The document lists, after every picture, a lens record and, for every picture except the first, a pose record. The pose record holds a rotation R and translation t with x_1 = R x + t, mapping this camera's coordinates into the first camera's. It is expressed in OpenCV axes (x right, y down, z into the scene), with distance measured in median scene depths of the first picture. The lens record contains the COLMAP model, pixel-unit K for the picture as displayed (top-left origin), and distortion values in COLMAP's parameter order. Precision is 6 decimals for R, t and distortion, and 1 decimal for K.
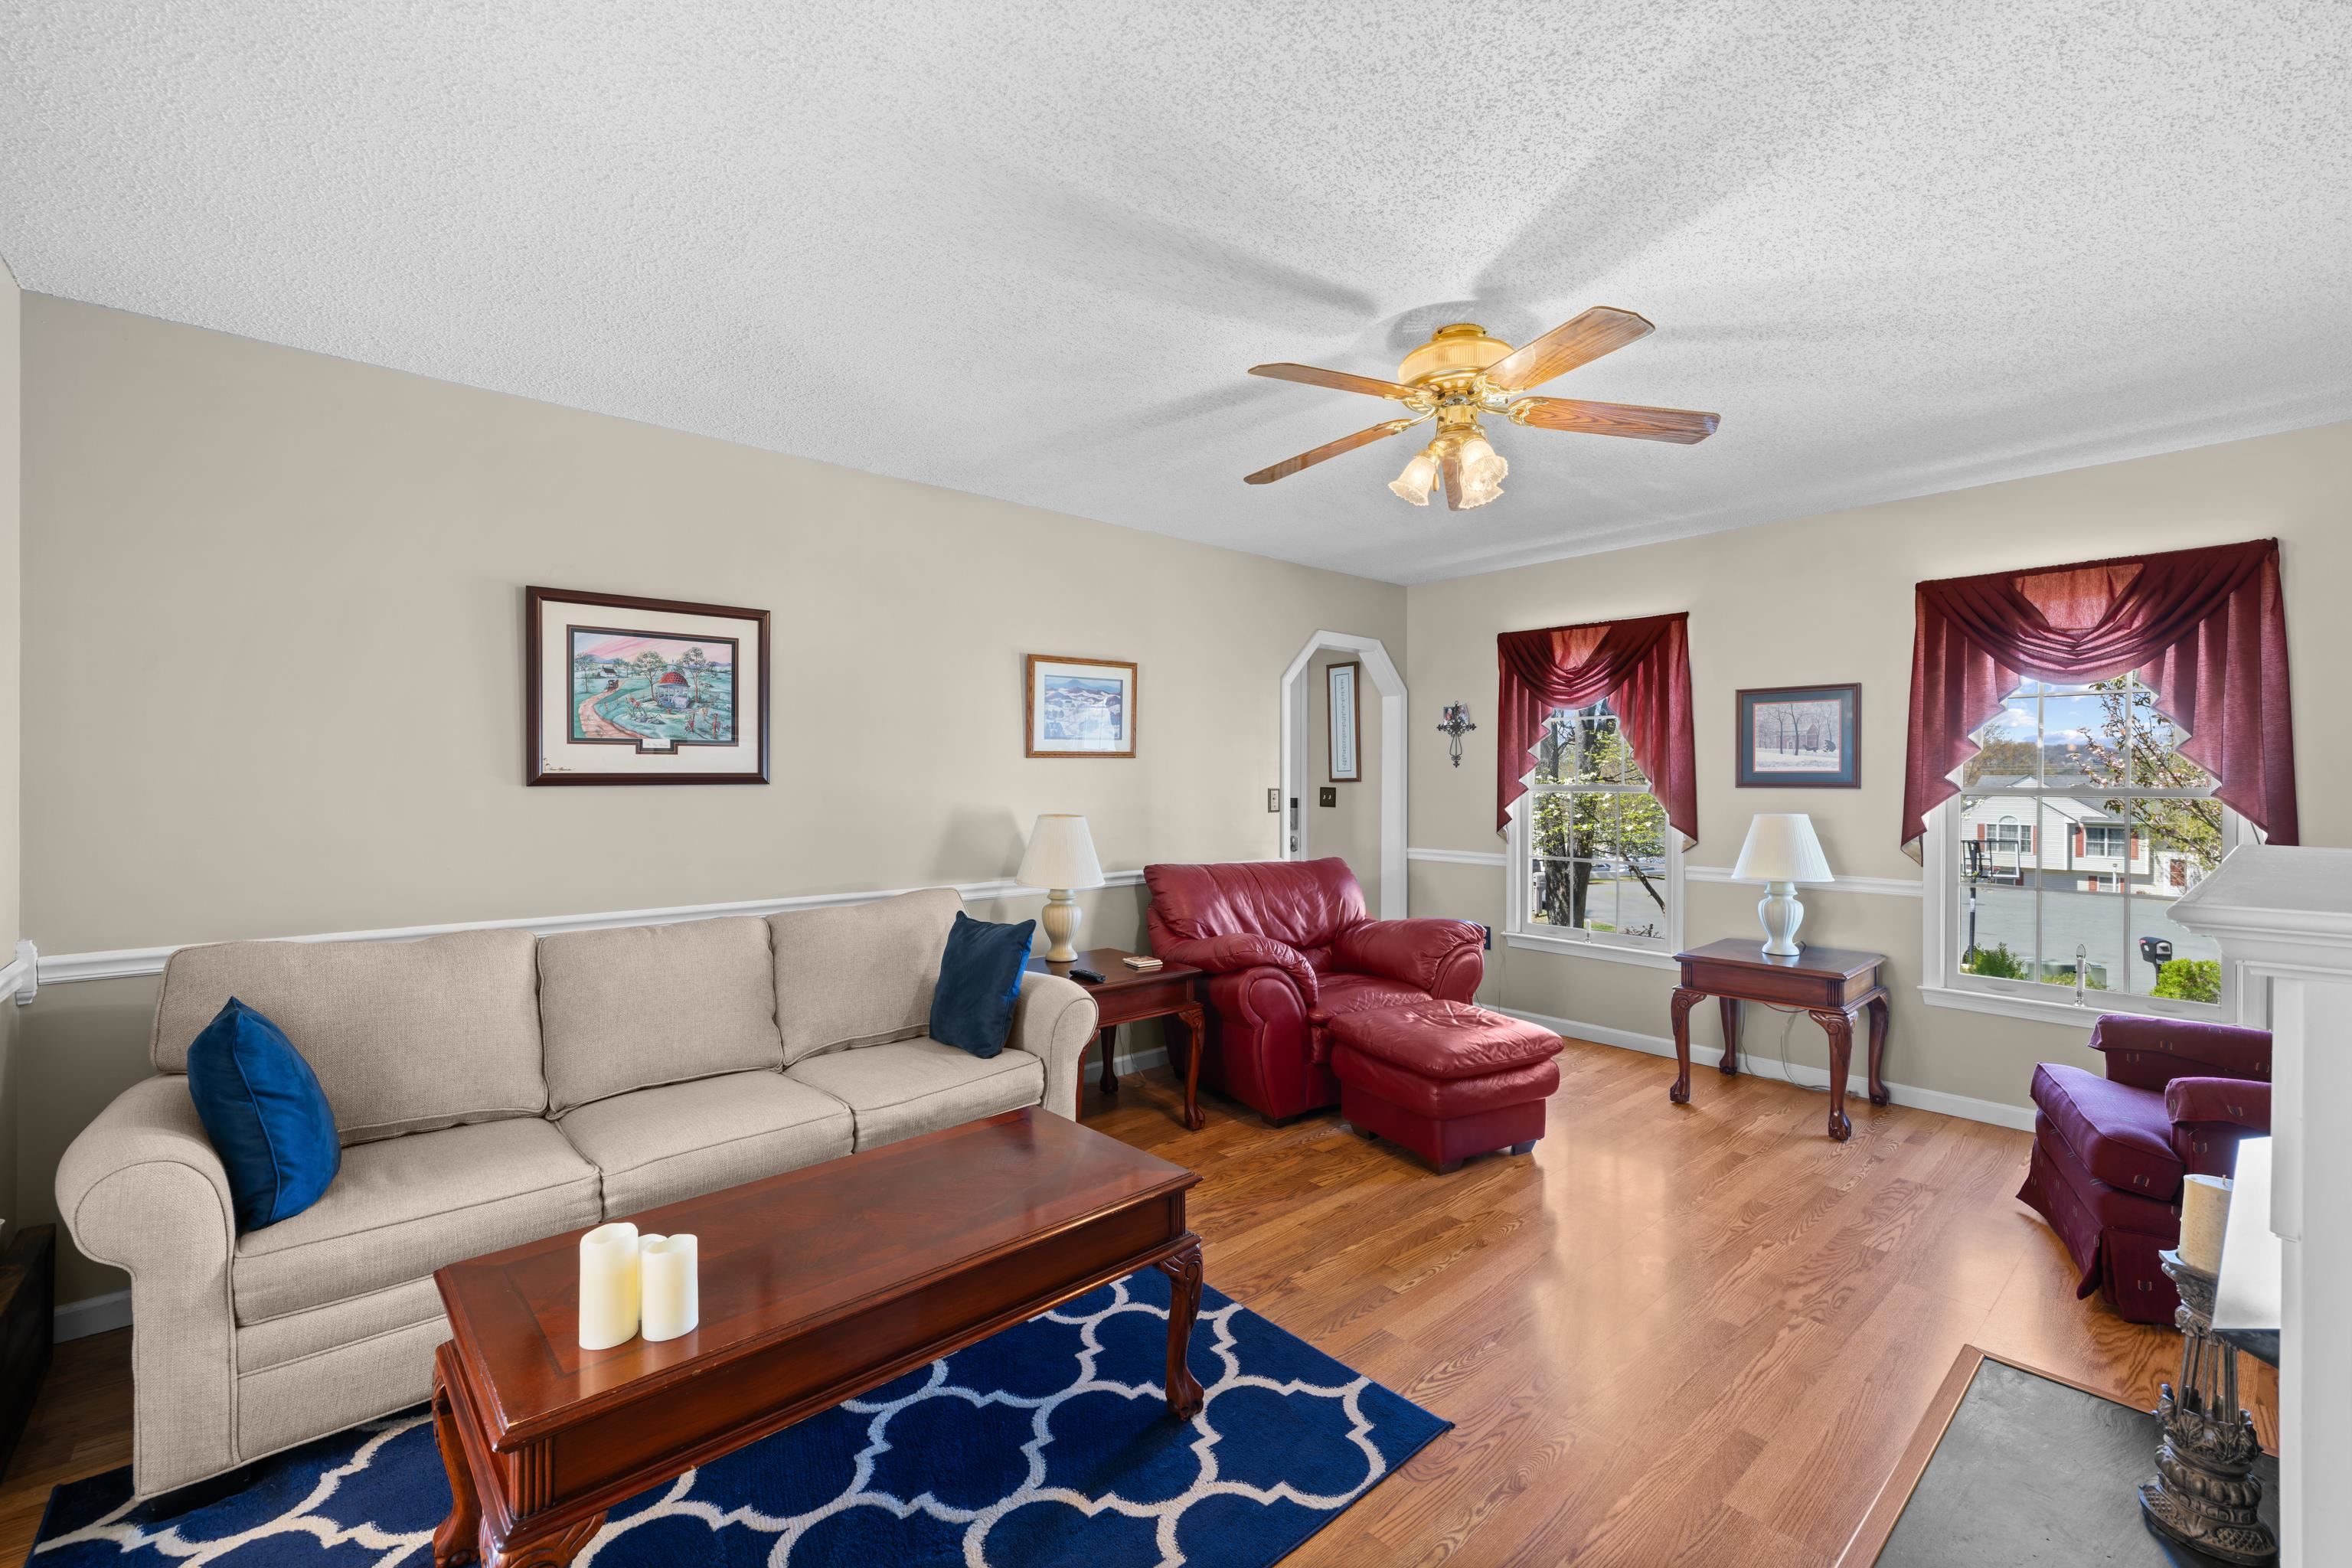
lens RADIAL K [[1001.8, 0, 1174.2], [0, 1001.8, 777.4], [0, 0, 1]] dist [-0.002011, 0.000337]
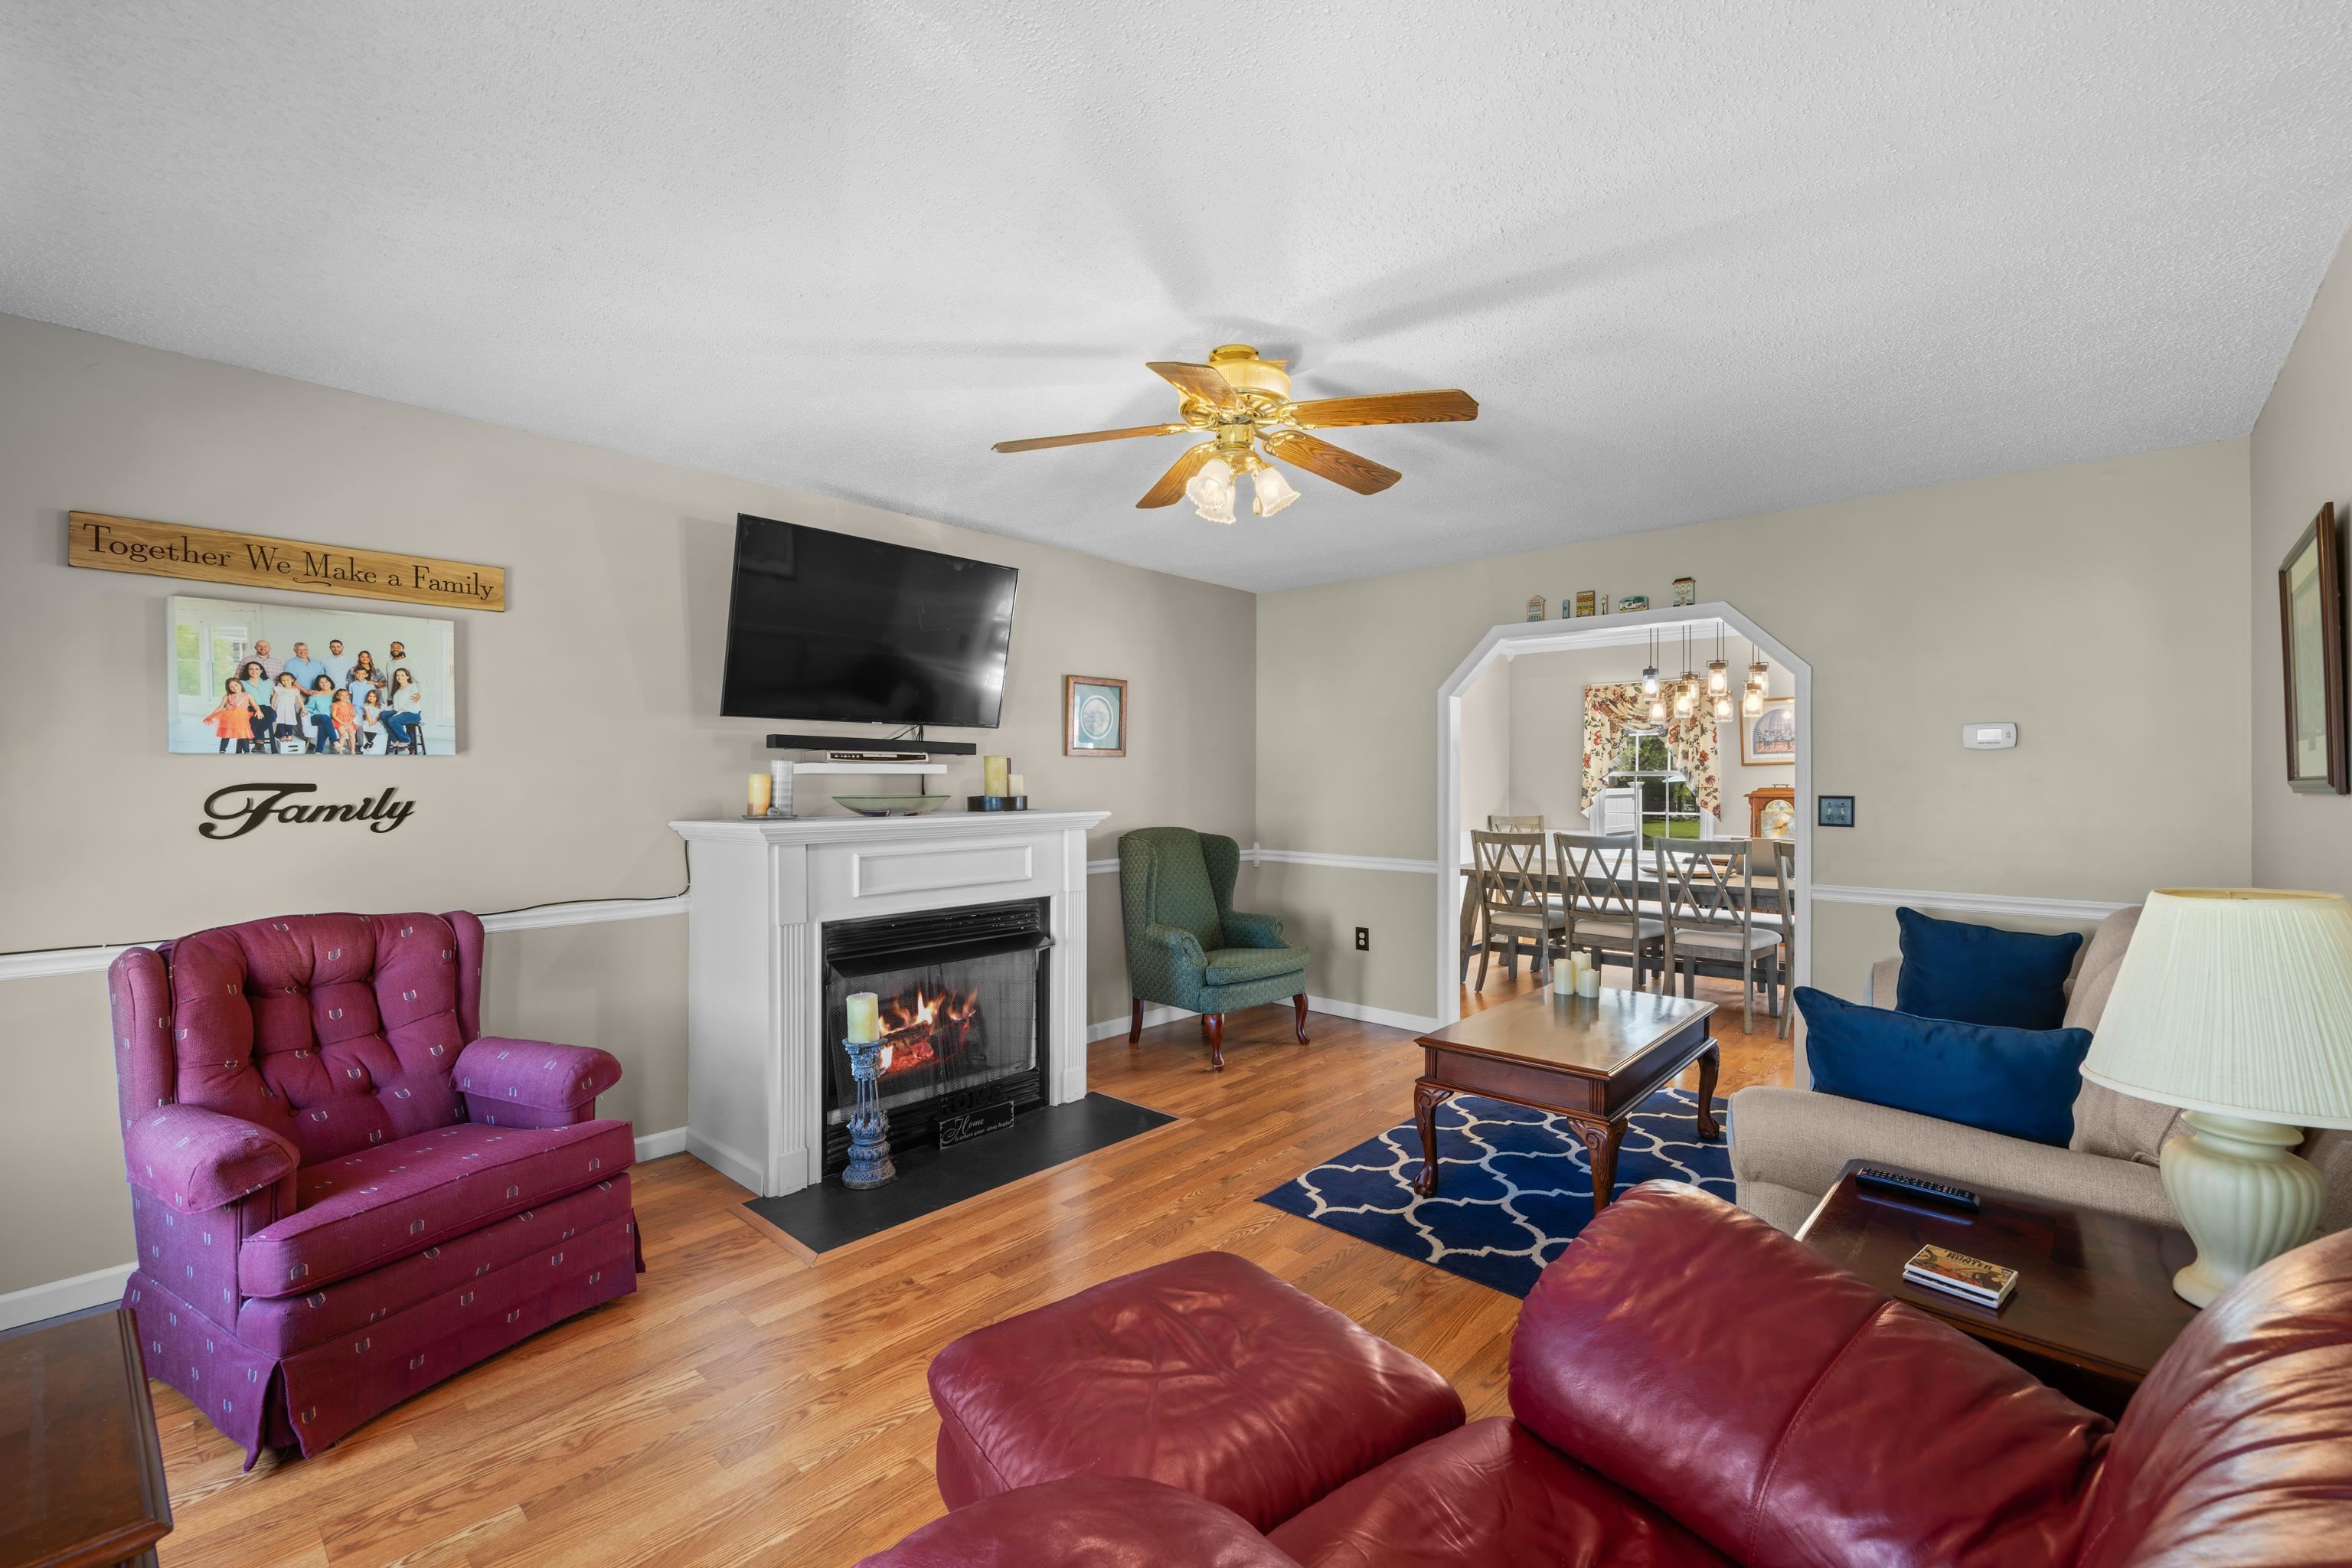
lens RADIAL K [[990.0, 0, 1177.3], [0, 990.0, 770.1], [0, 0, 1]] dist [0.000520, -0.000026]
pose [[-0.994509, -0.001939, -0.104637, 0.351053], [-0.000790, 0.999939, -0.011021, -0.000567], [0.104652, -0.010878, -0.994449, 1.580881]]
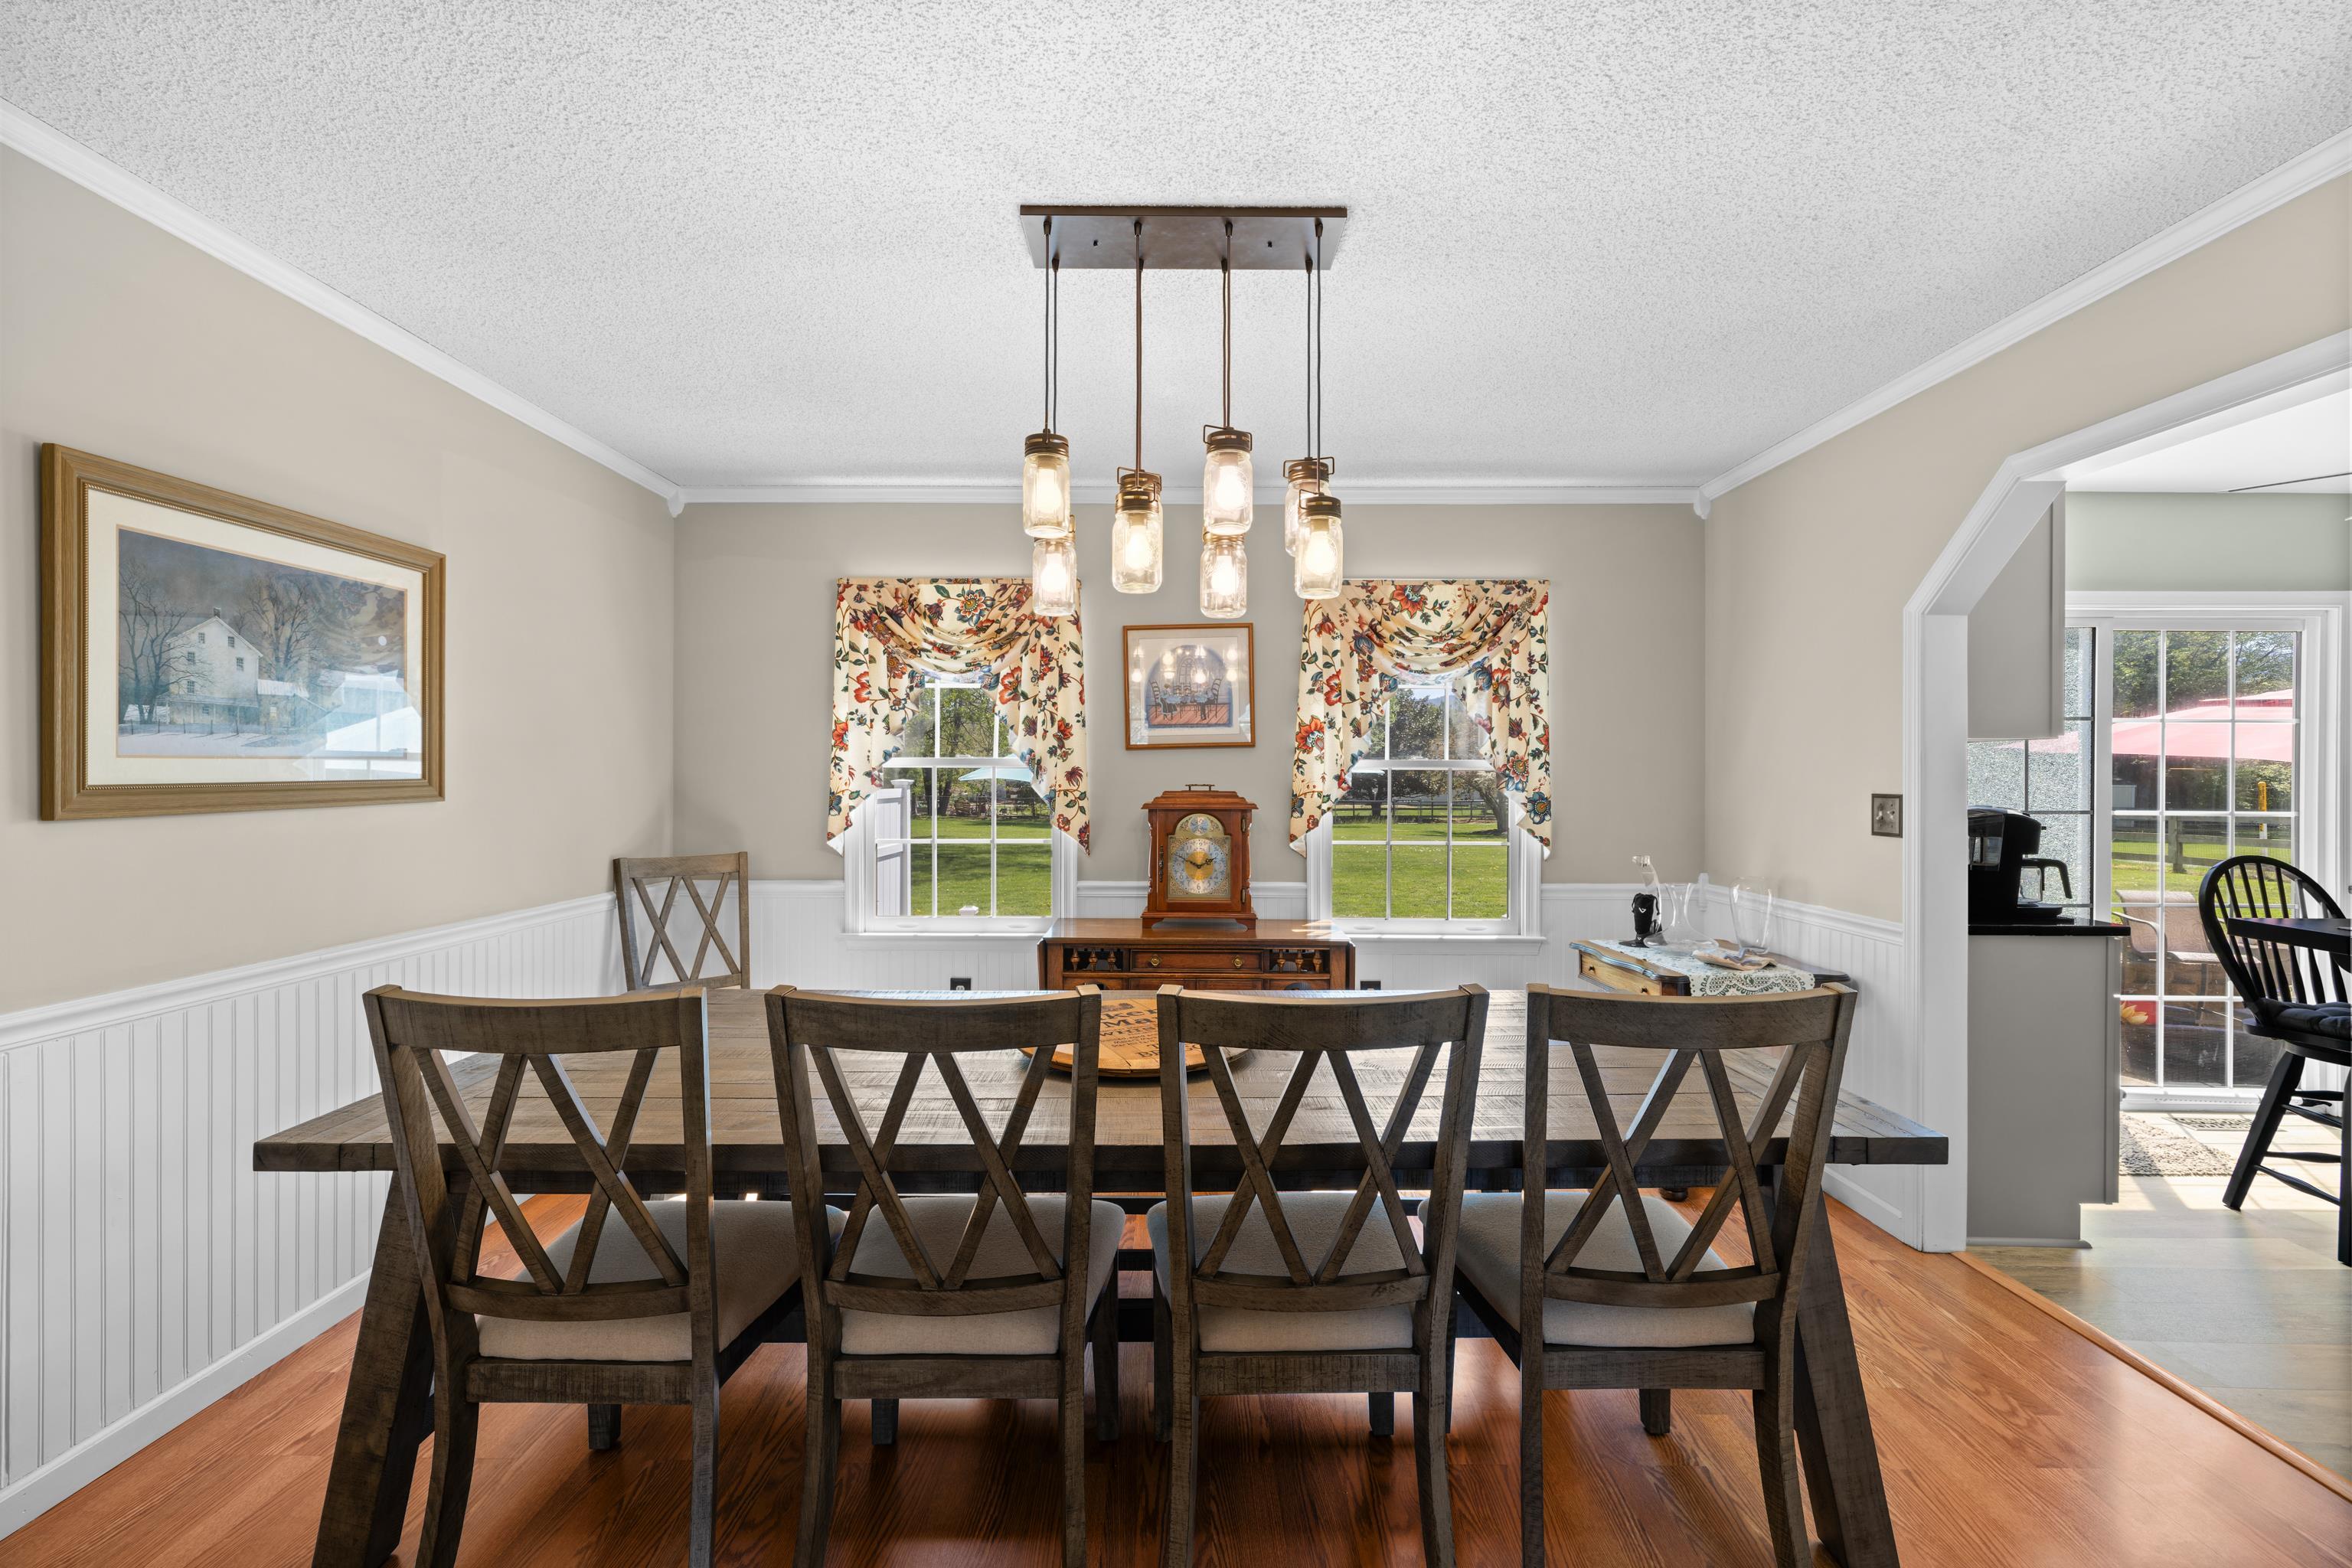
lens RADIAL K [[1001.8, 0, 1174.2], [0, 1001.8, 777.4], [0, 0, 1]] dist [-0.002011, 0.000337]
pose [[-0.669818, -0.002060, -0.742522, -0.316667], [-0.001857, 0.999998, -0.001099, -0.001218], [0.742523, 0.000643, -0.669821, 0.303659]]
